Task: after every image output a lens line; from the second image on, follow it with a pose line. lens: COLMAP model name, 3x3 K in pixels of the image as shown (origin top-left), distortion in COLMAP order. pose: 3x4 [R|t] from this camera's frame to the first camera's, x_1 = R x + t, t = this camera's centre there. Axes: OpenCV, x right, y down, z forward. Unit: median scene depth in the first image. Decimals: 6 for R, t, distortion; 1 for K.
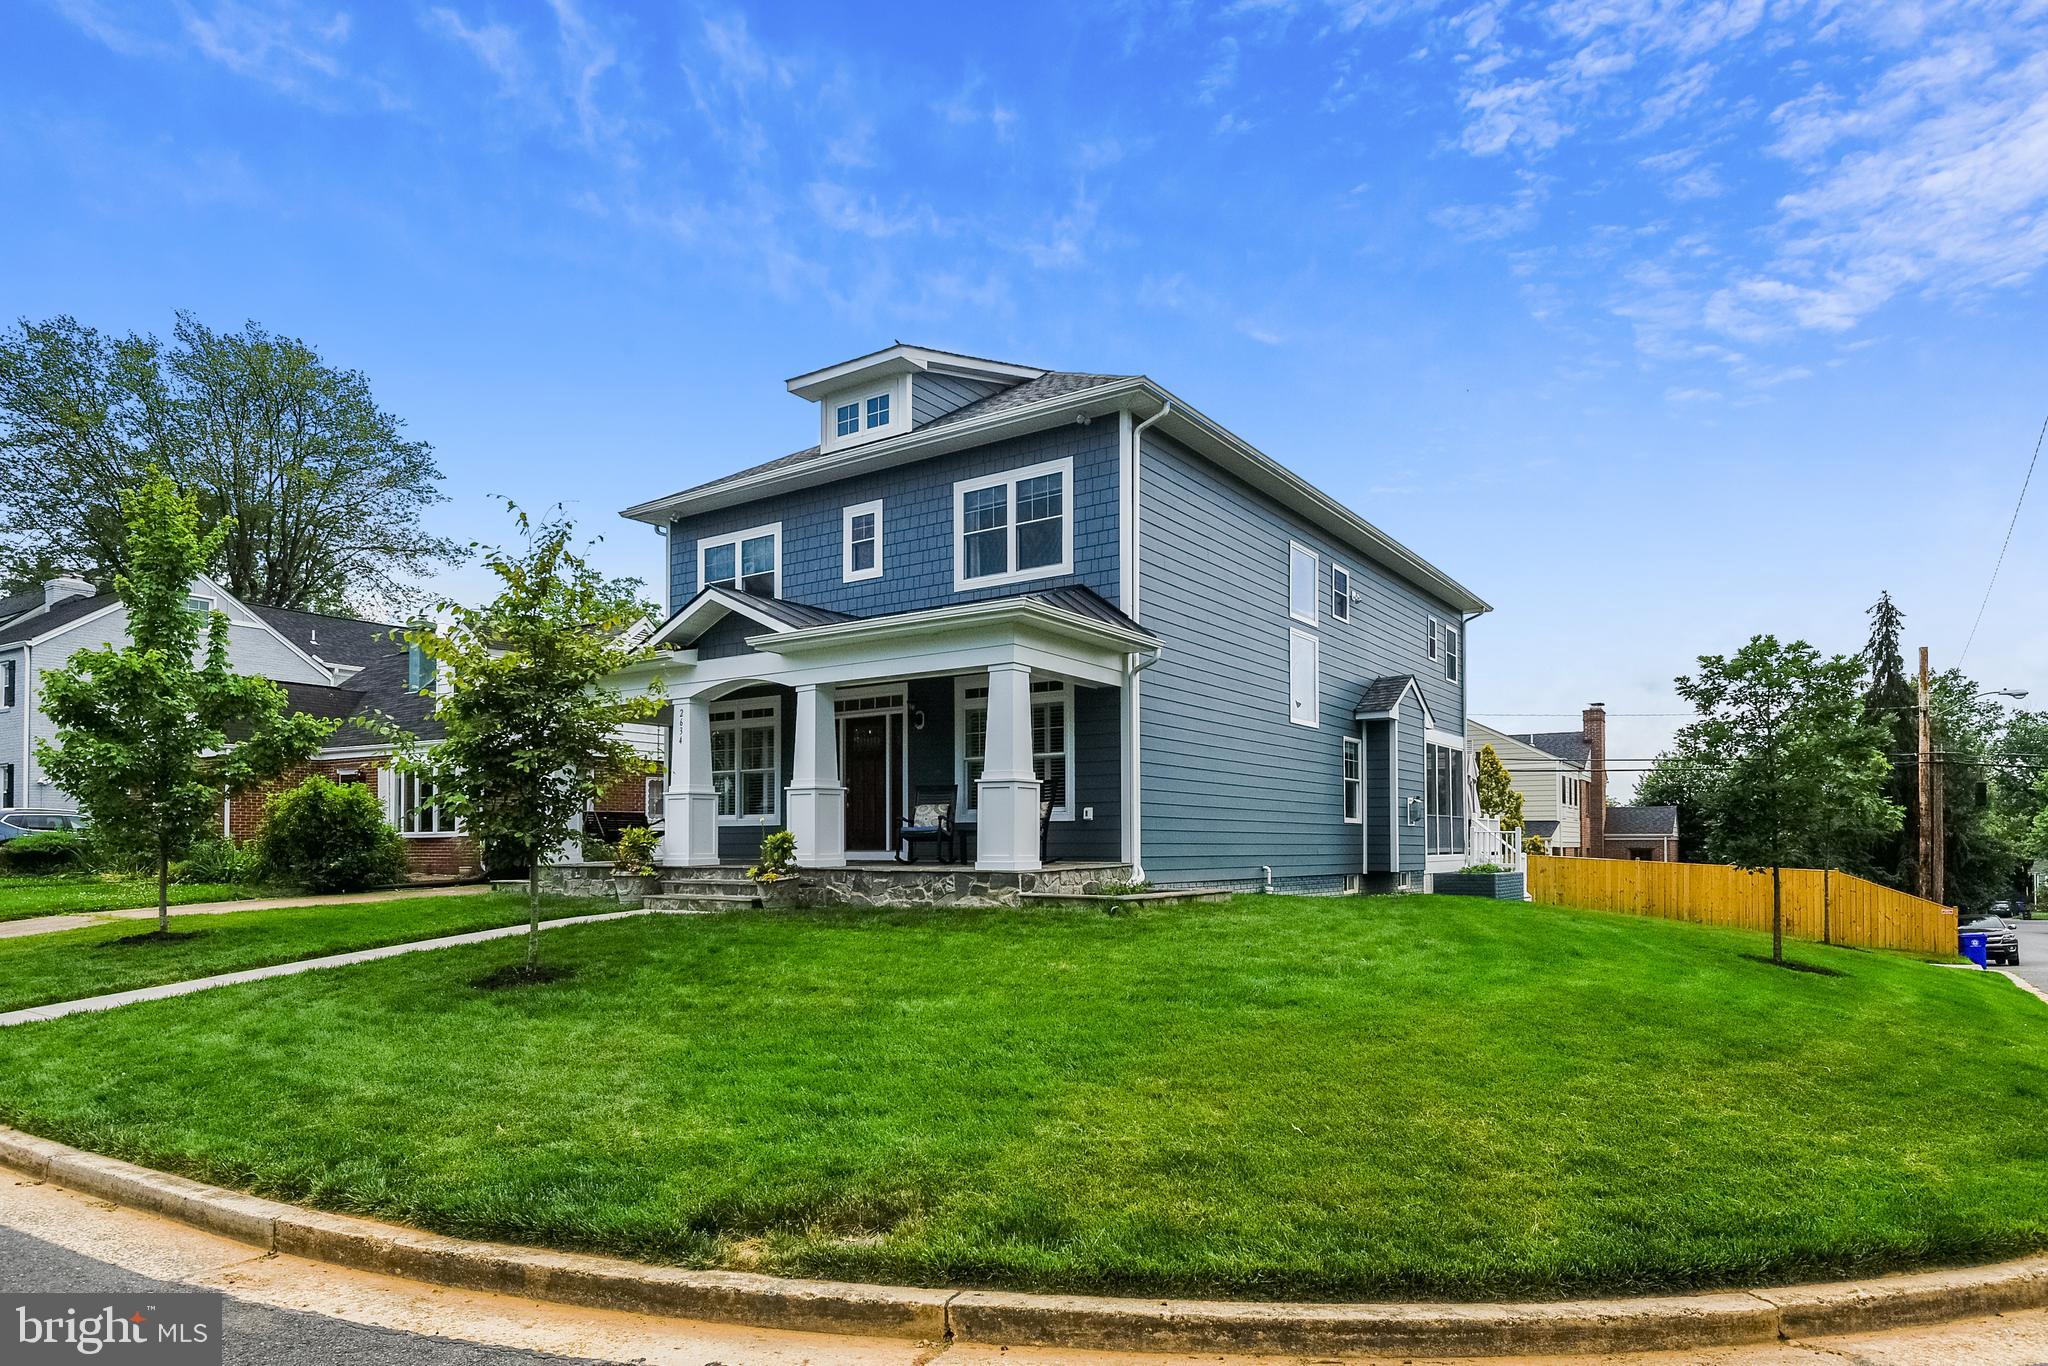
lens RADIAL K [[1163.1, 0, 1014.0], [0, 1163.1, 691.2], [0, 0, 1]] dist [0.024820, -0.027969]
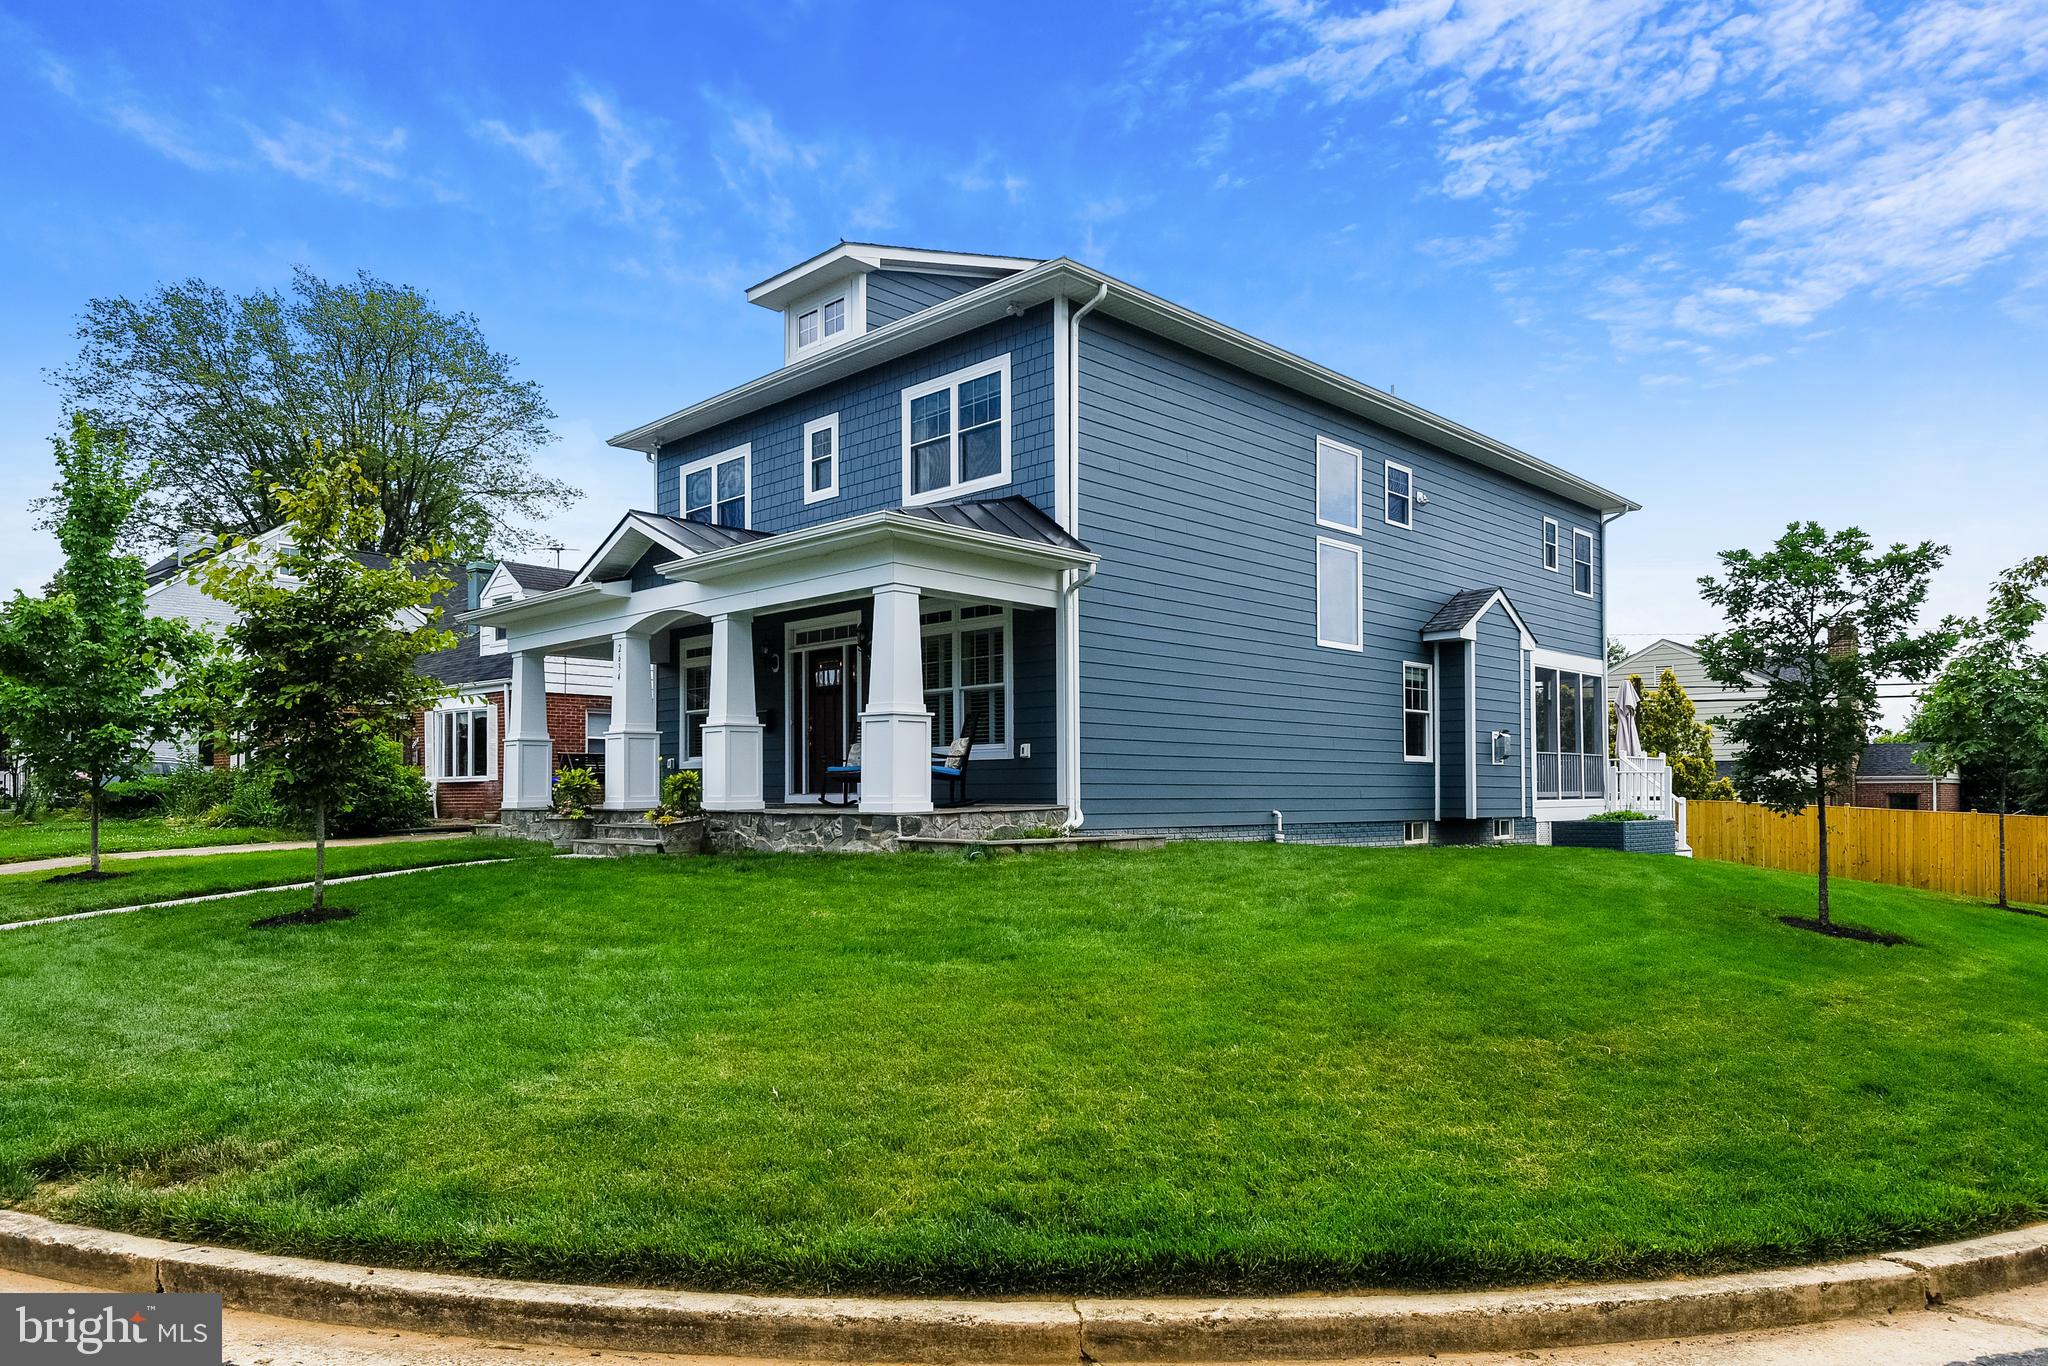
lens RADIAL K [[1271.7, 0, 1025.7], [0, 1271.7, 645.4], [0, 0, 1]] dist [-0.005959, -0.004117]
pose [[0.986598, -0.023409, -0.161484, 0.220292], [0.026260, 0.999534, 0.015546, 0.008986], [0.161045, -0.019578, 0.986753, 0.031952]]
